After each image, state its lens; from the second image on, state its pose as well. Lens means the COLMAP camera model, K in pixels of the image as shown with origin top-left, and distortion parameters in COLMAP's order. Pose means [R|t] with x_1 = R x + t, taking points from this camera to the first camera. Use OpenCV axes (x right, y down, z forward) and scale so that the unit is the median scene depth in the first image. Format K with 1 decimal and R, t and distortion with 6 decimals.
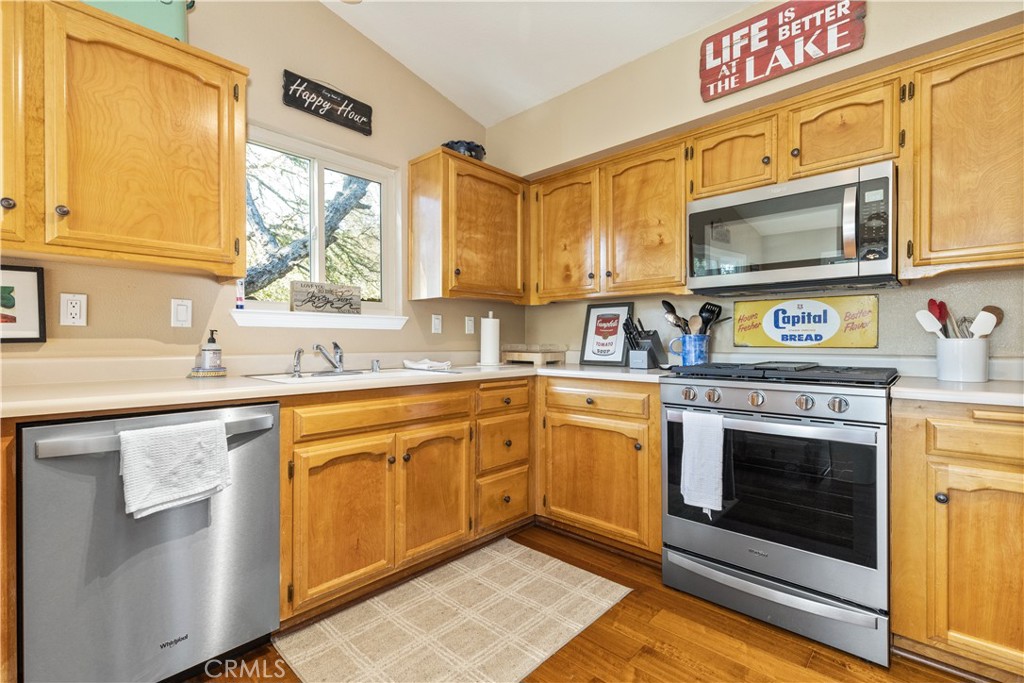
lens RADIAL K [[468.6, 0, 491.1], [0, 468.6, 342.5], [0, 0, 1]] dist [0.000019, -0.000123]
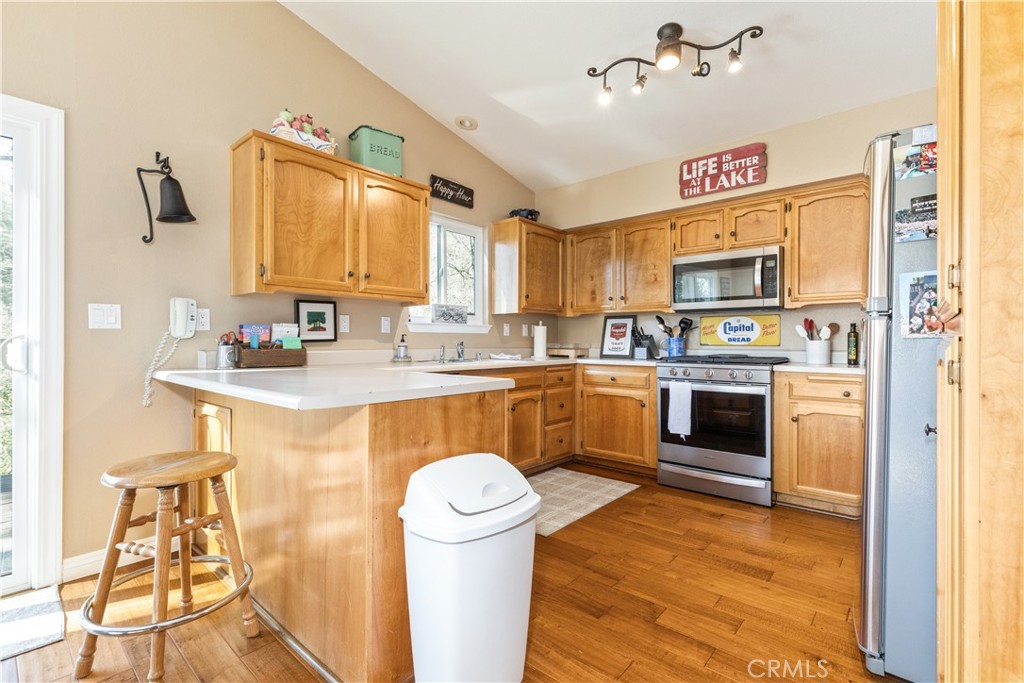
lens RADIAL K [[462.9, 0, 512.0], [0, 462.9, 341.5], [0, 0, 1]] dist [-0.000006, 0.000016]
pose [[0.997718, 0.002472, 0.067471, -0.258089], [-0.002346, 0.999995, -0.001948, 0.001165], [-0.067475, 0.001785, 0.997719, -0.600396]]
